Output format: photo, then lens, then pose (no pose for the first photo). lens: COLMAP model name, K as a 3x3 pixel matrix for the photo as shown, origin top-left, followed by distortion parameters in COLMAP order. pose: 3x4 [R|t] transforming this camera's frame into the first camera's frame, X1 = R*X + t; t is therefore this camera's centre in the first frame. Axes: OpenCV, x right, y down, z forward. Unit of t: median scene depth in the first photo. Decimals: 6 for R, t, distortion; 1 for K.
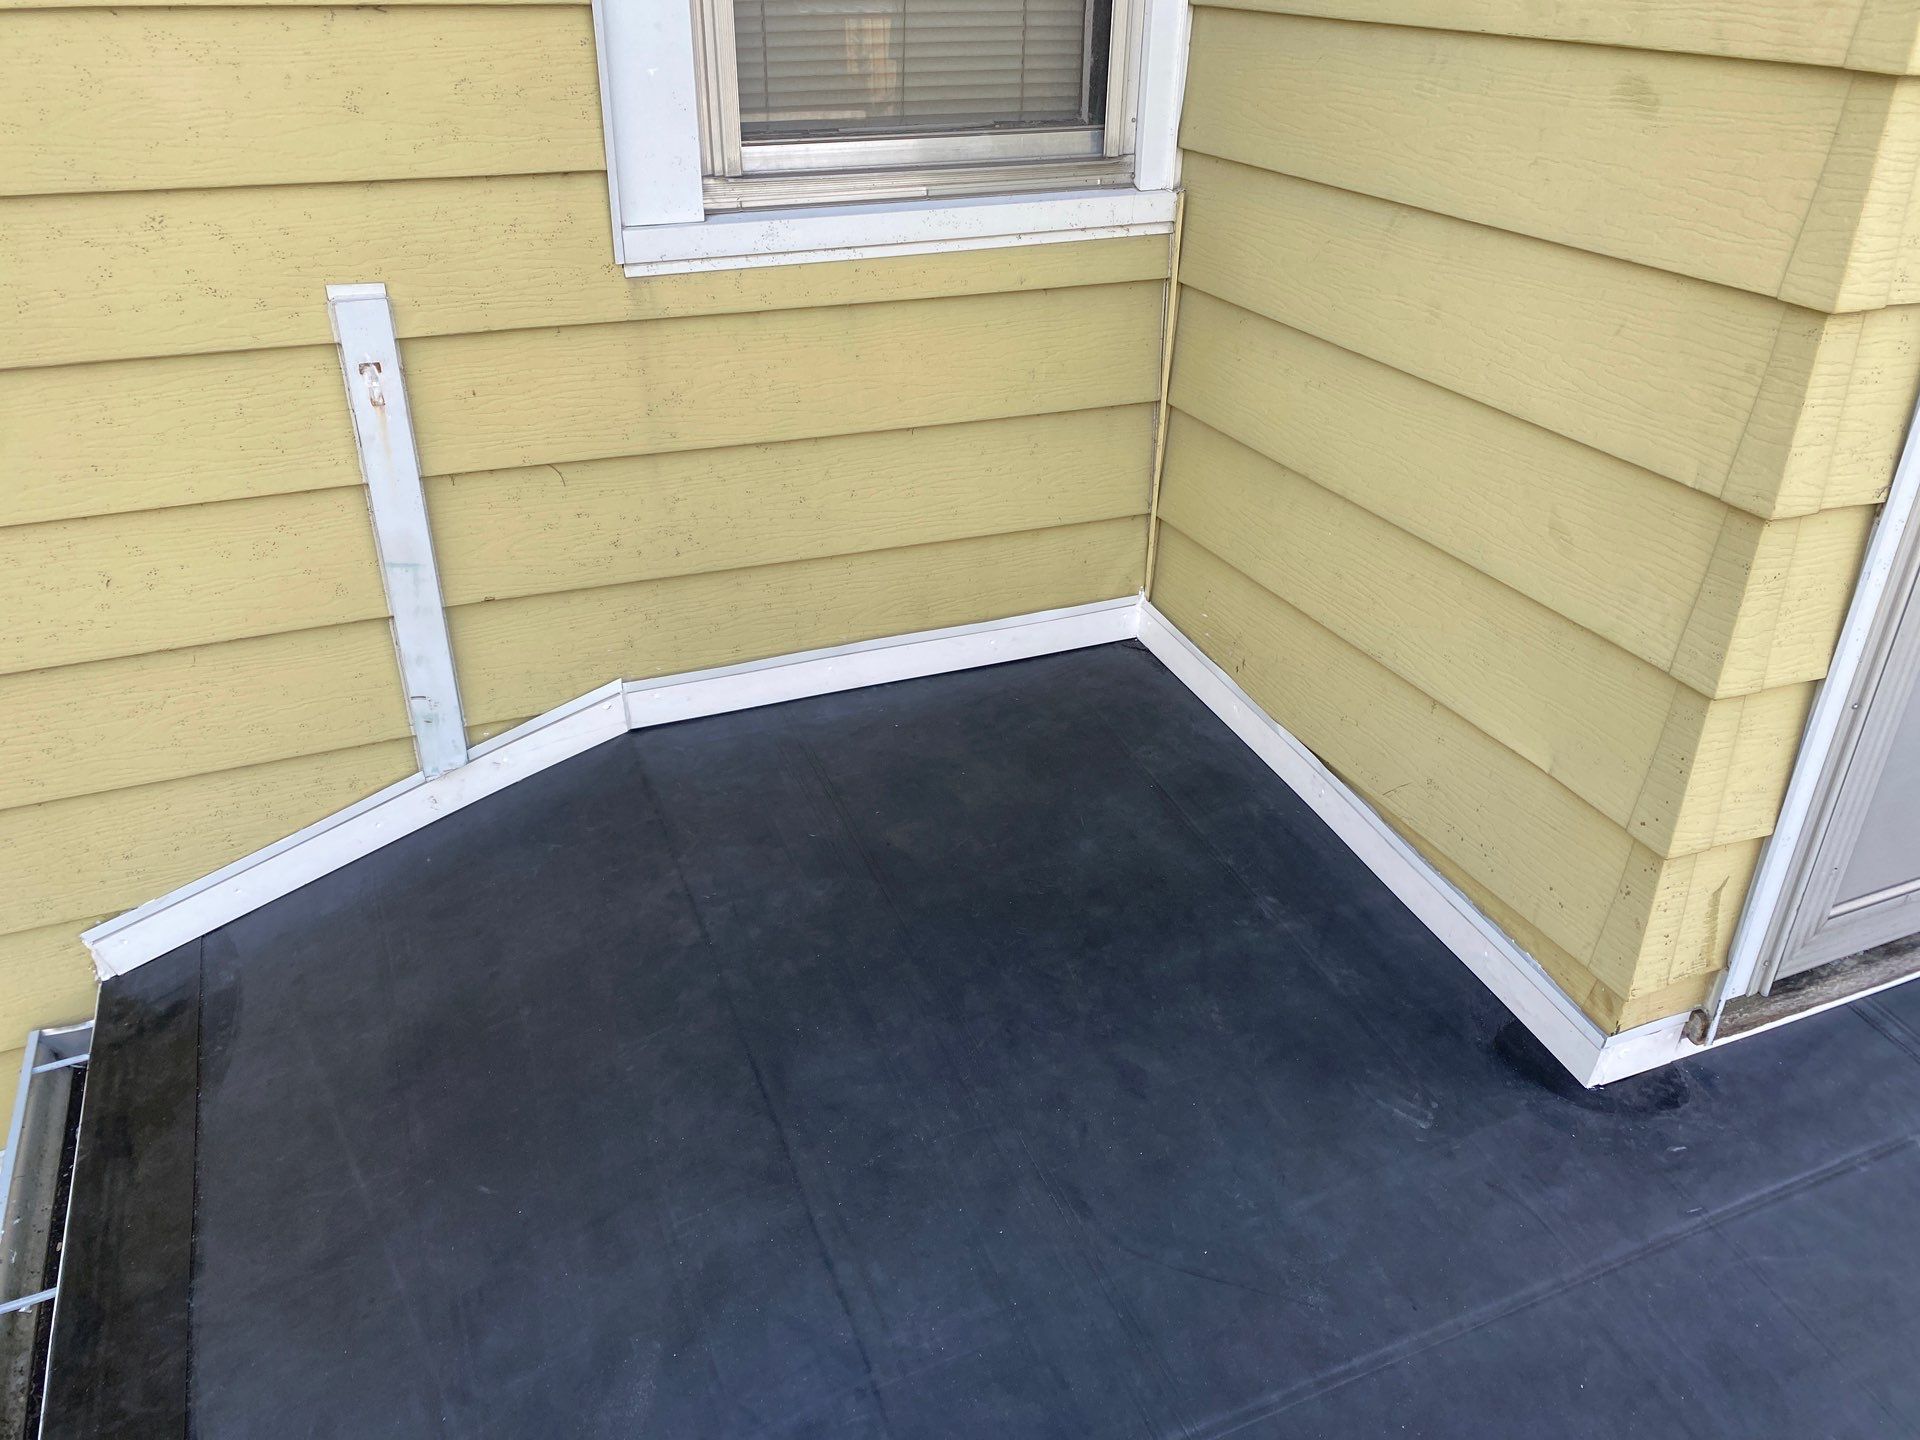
lens RADIAL K [[1453.9, 0, 971.4], [0, 1453.9, 711.1], [0, 0, 1]] dist [0.069108, -0.091303]
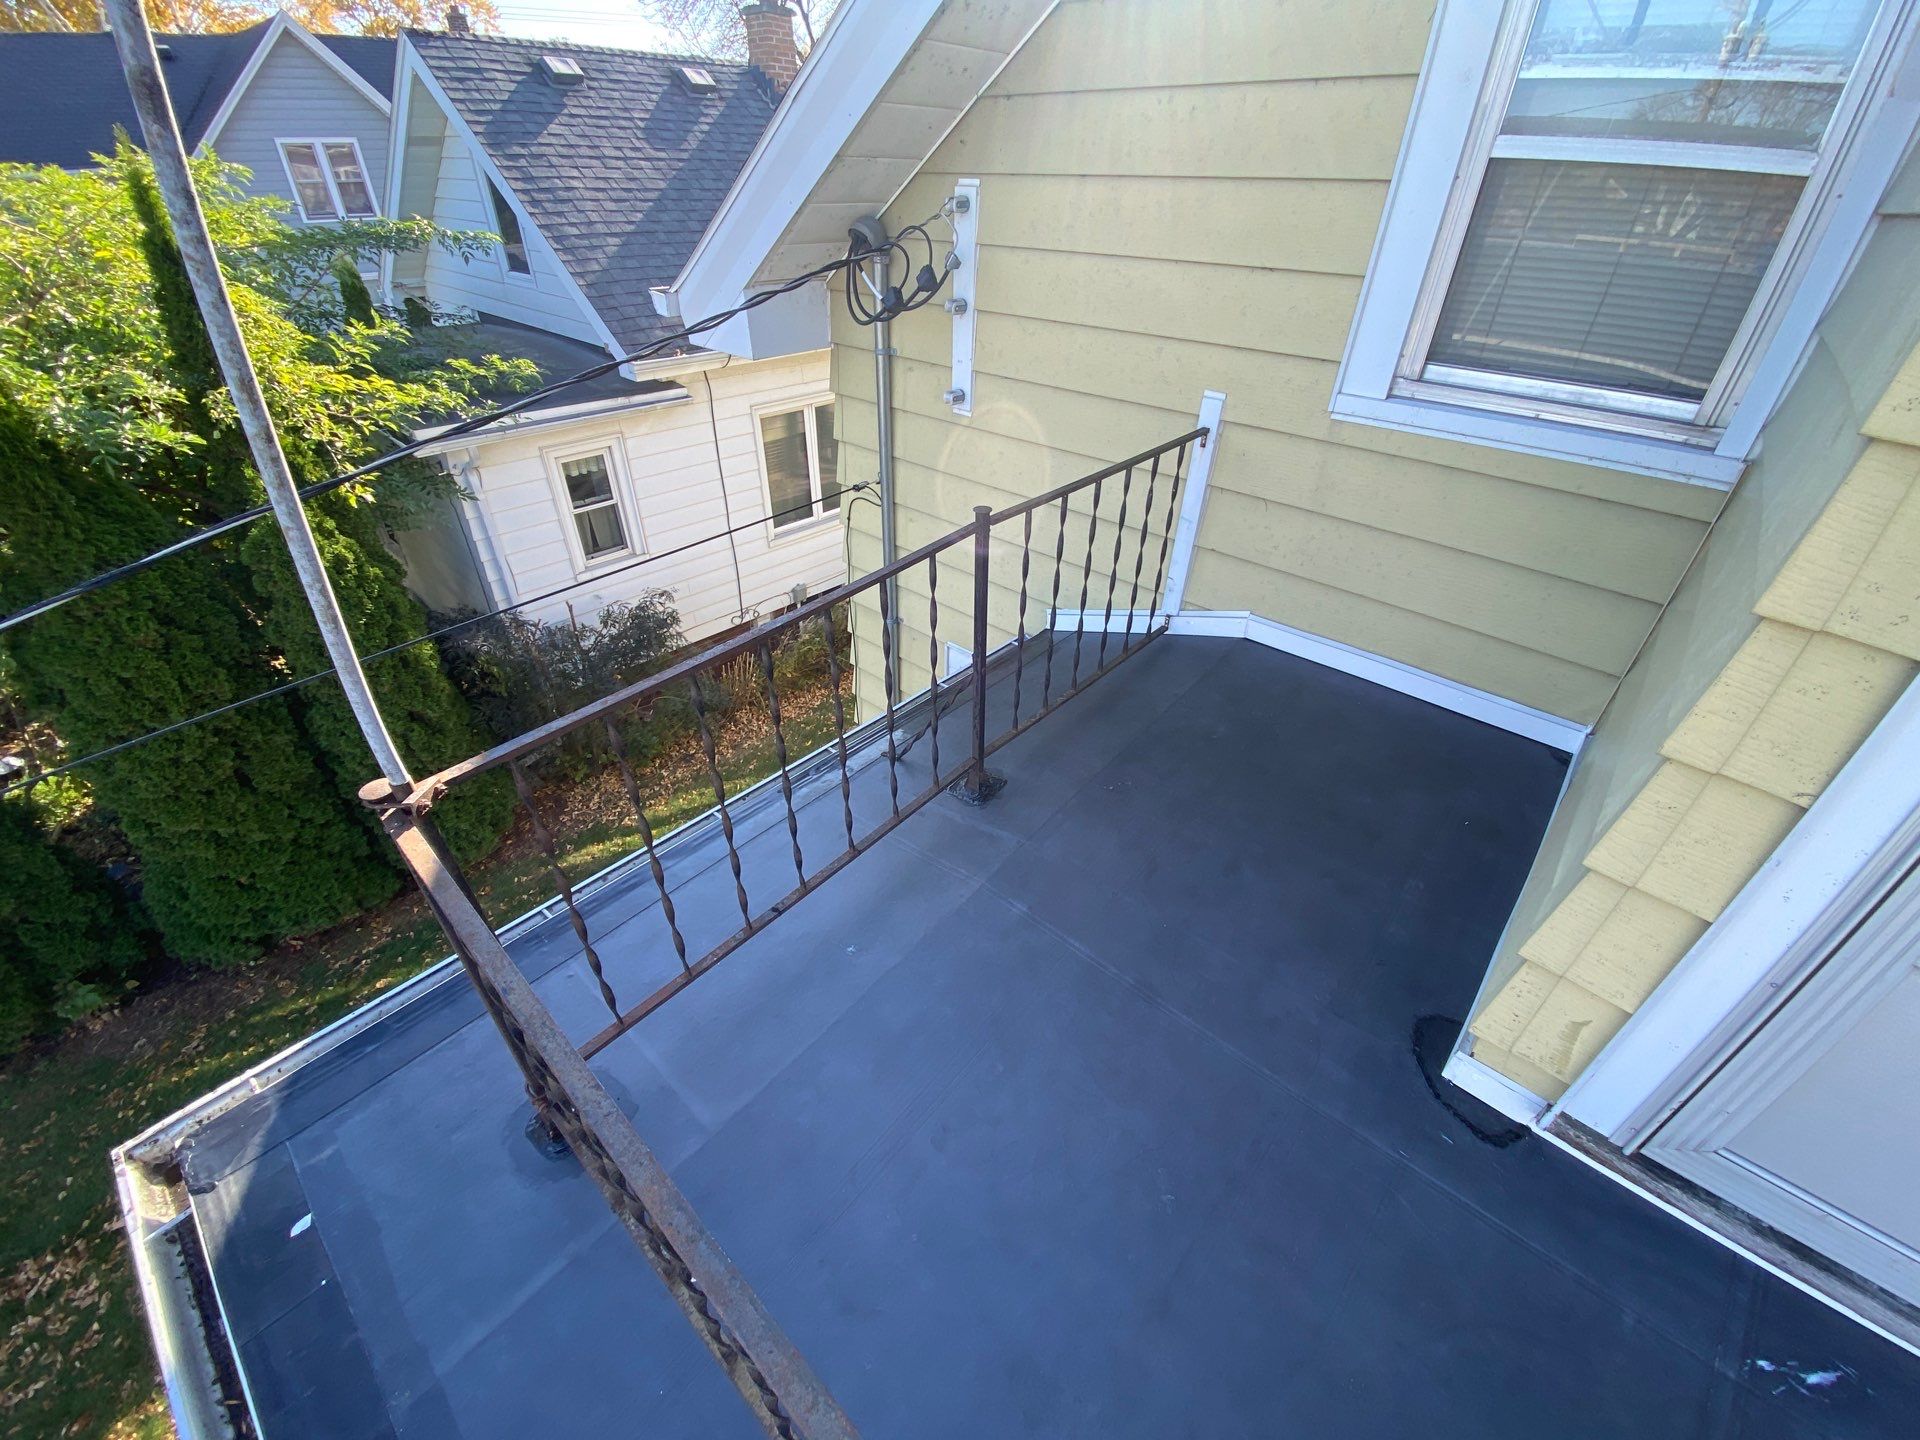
lens RADIAL K [[787.0, 0, 960.8], [0, 787.0, 721.3], [0, 0, 1]] dist [0.013491, -0.017039]
pose [[0.418980, 0.510450, -0.750930, 0.559361], [-0.447805, 0.835611, 0.318159, -0.069896], [0.789890, 0.202968, 0.578687, 0.072159]]
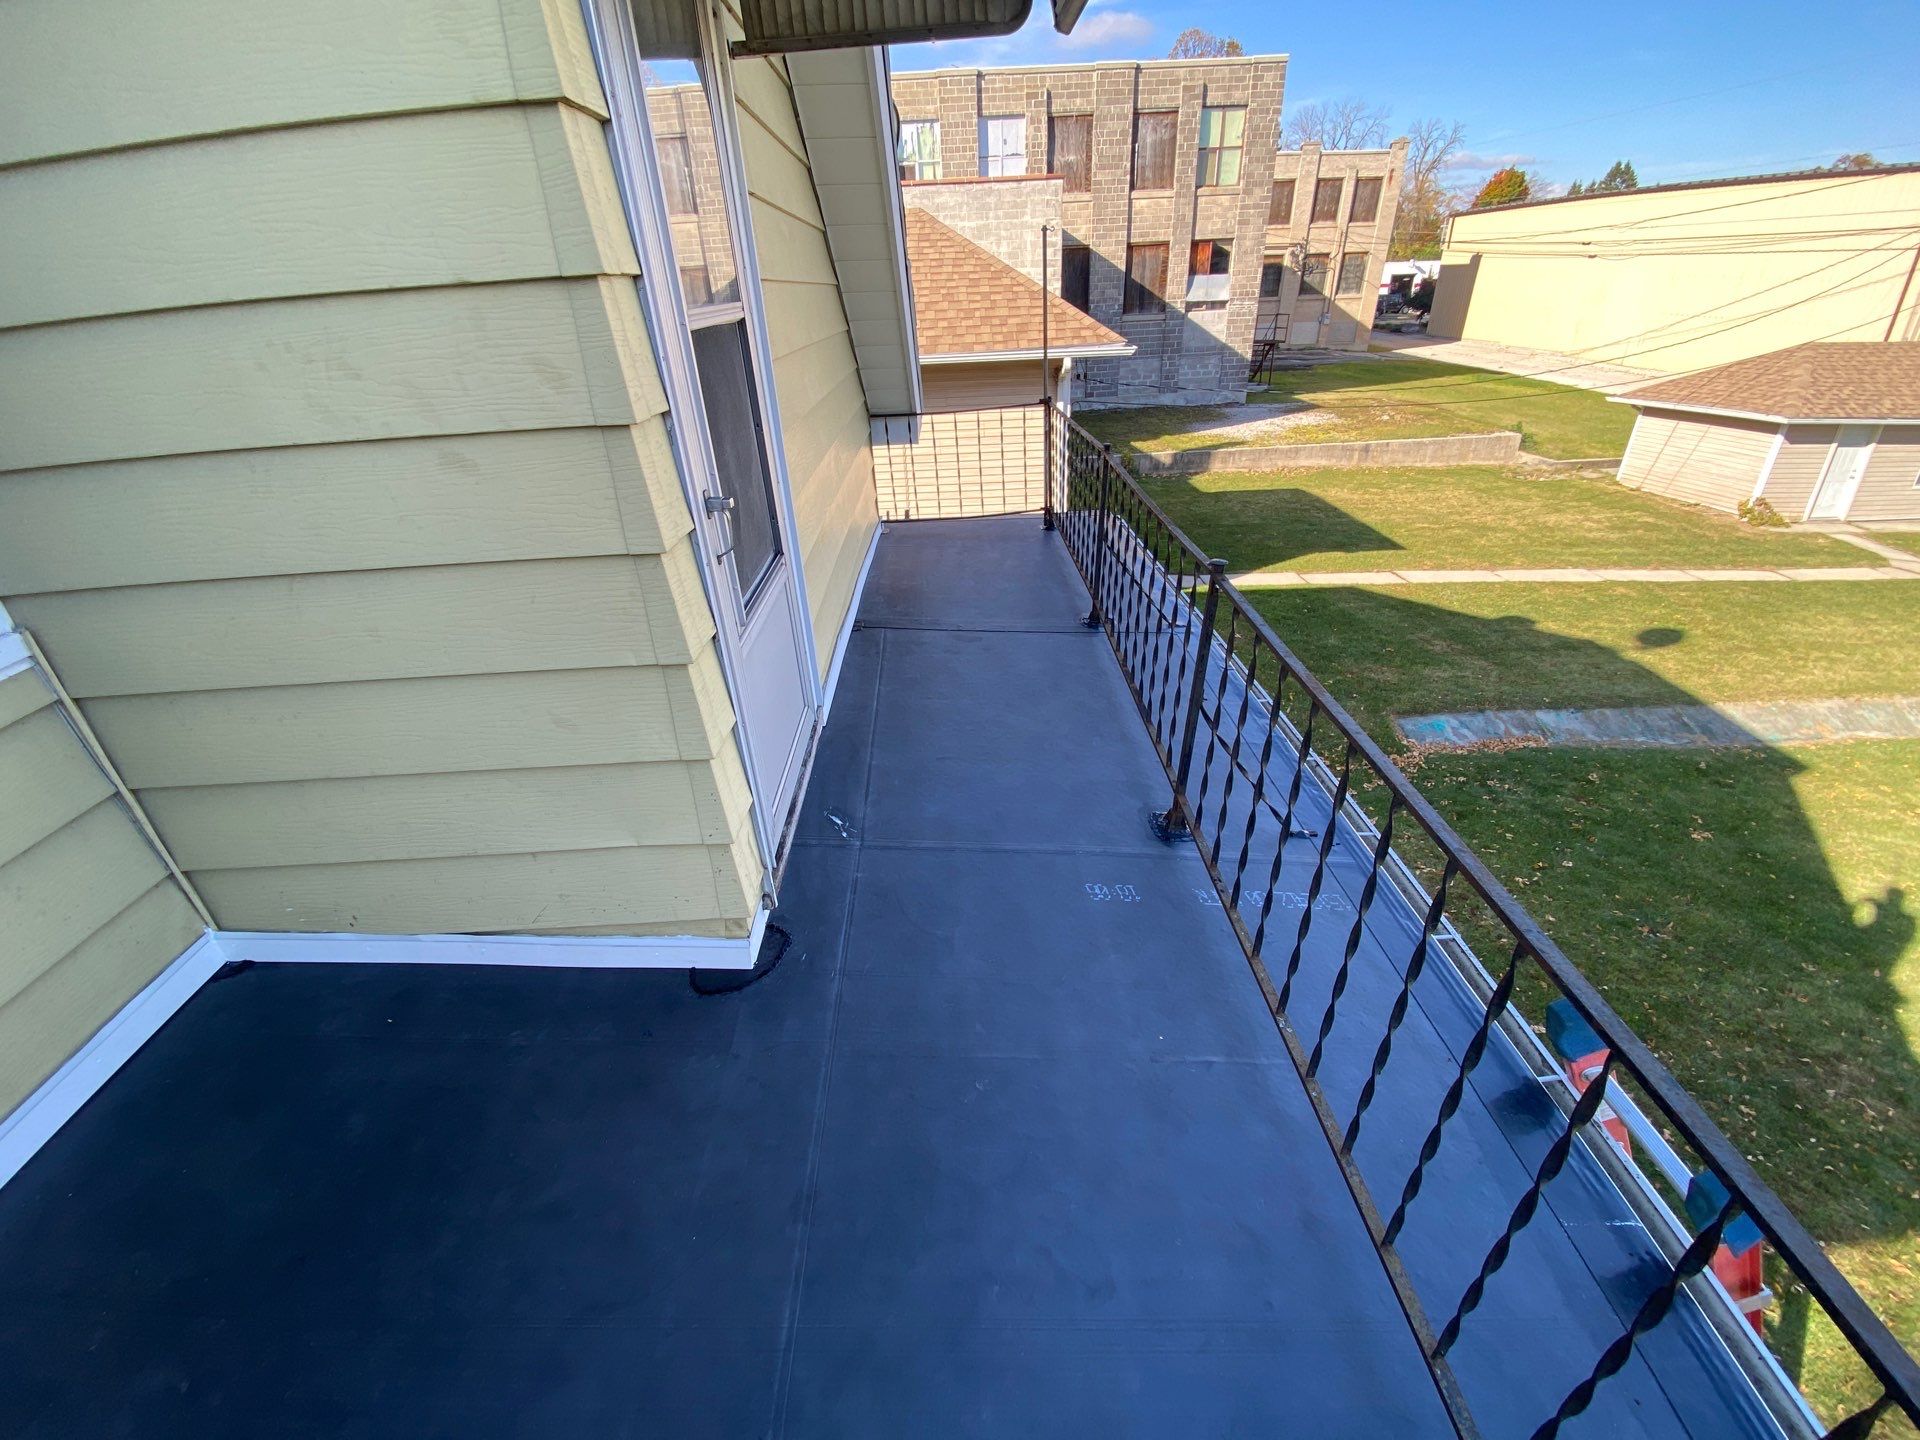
lens RADIAL K [[779.8, 0, 956.6], [0, 779.8, 721.2], [0, 0, 1]] dist [0.016881, -0.018184]
pose [[0.376011, -0.477675, 0.794004, -0.097288], [0.493268, 0.828569, 0.264877, -0.114941], [-0.784412, 0.292060, 0.547173, 0.162265]]
